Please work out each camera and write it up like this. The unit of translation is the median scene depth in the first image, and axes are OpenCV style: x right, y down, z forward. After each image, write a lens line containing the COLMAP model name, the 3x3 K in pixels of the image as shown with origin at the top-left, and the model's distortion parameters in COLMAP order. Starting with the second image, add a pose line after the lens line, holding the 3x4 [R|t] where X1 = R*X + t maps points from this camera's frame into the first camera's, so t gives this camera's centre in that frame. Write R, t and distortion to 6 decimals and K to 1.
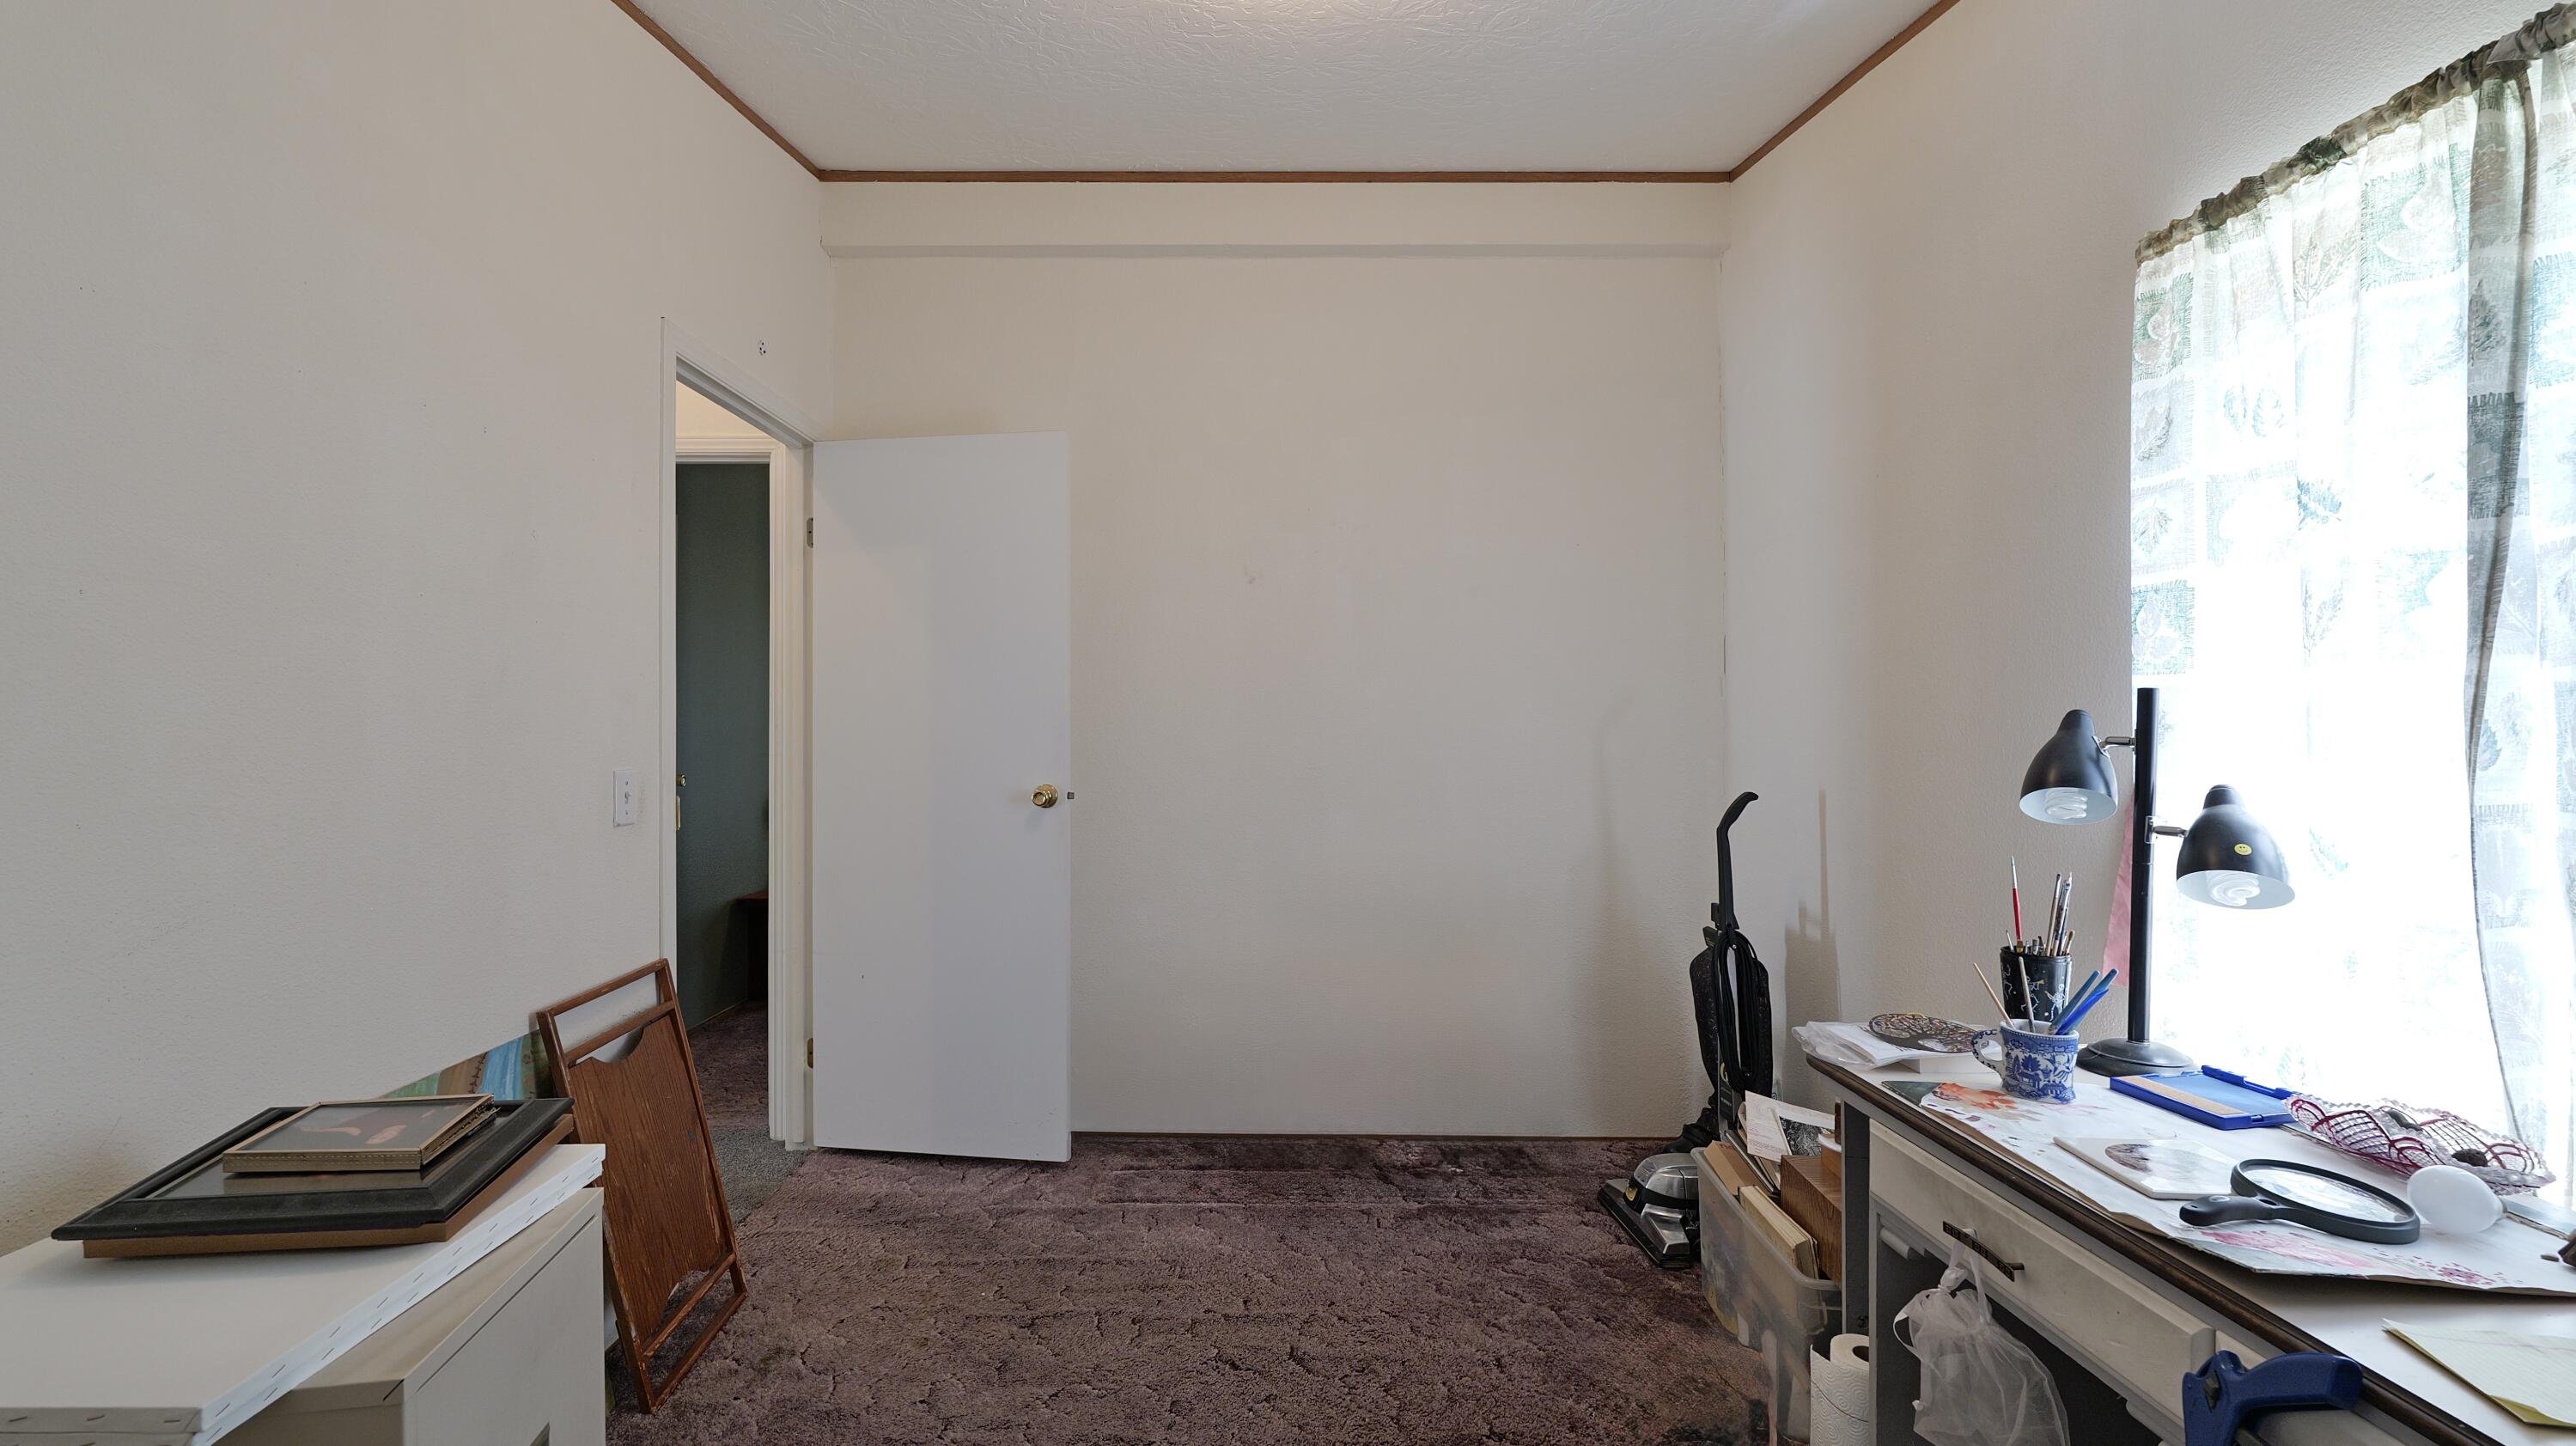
lens RADIAL K [[1053.5, 0, 1283.8], [0, 1053.5, 729.0], [0, 0, 1]] dist [-0.012076, 0.000427]
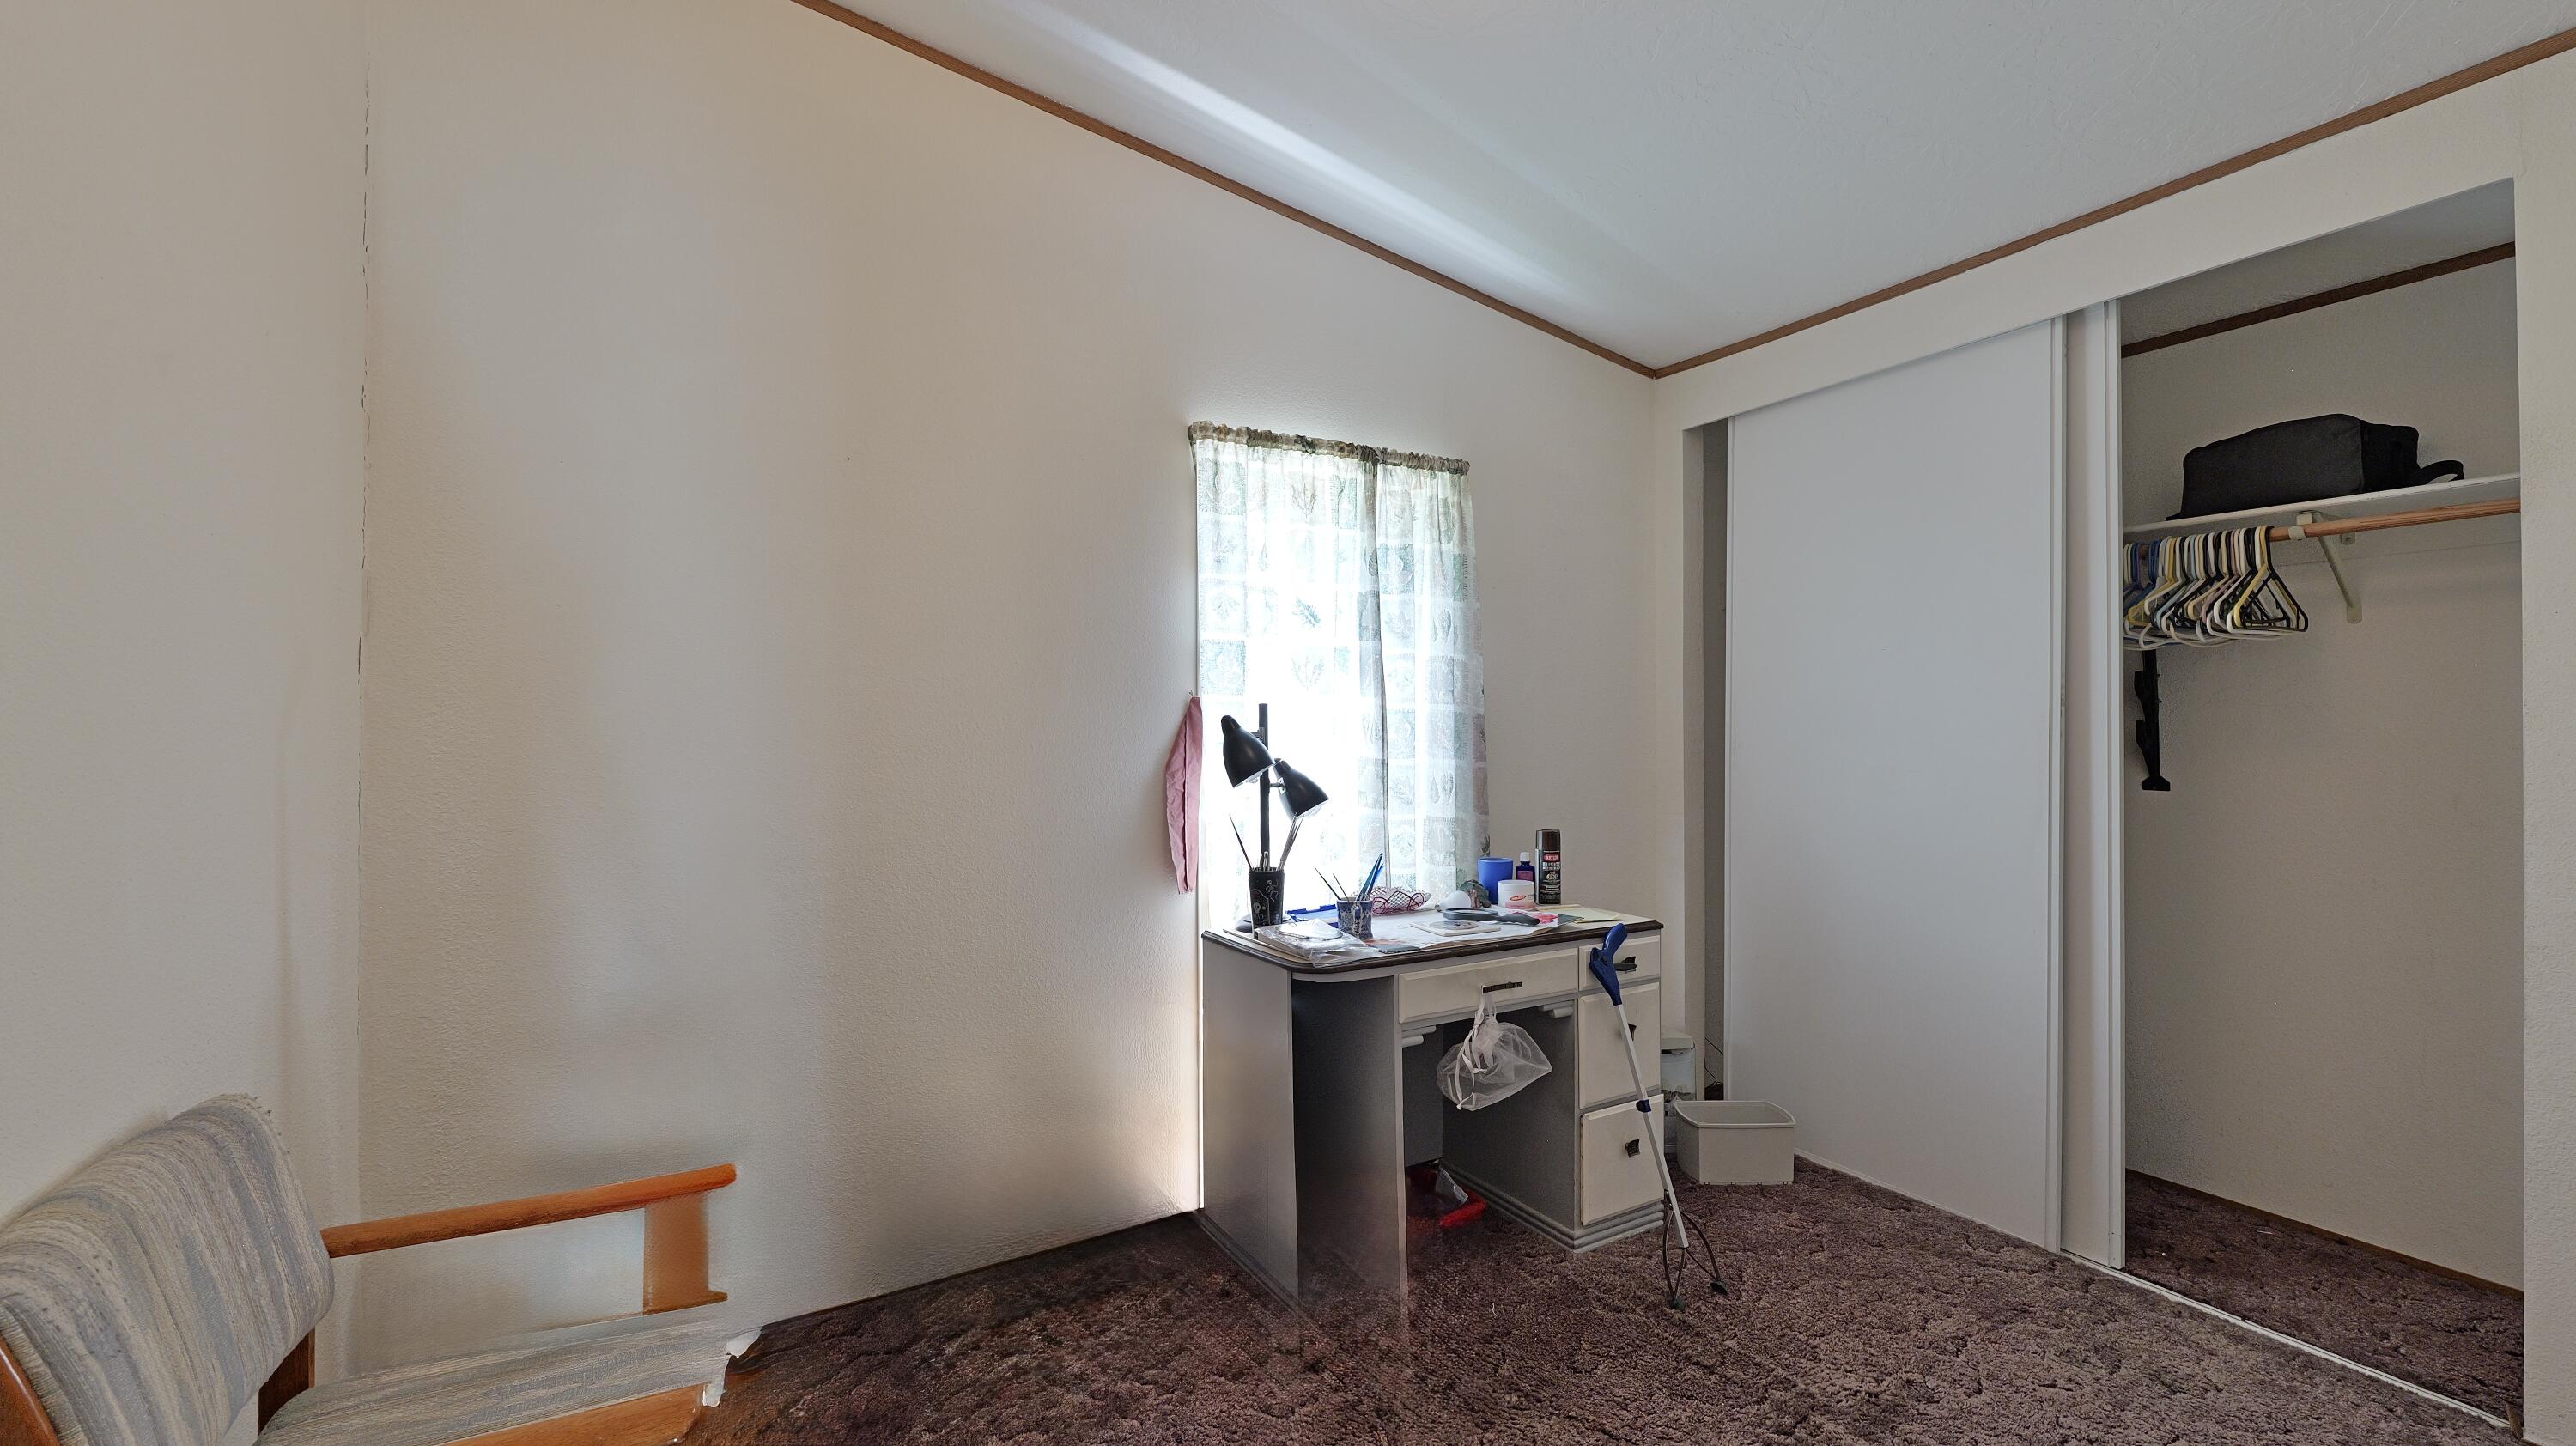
lens RADIAL K [[1053.3, 0, 1283.8], [0, 1053.3, 729.0], [0, 0, 1]] dist [-0.012076, 0.000427]
pose [[-0.422100, 0.026182, 0.906171, -0.830593], [0.002996, 0.999618, -0.027487, 0.056568], [-0.906545, -0.008888, -0.422017, 1.906655]]
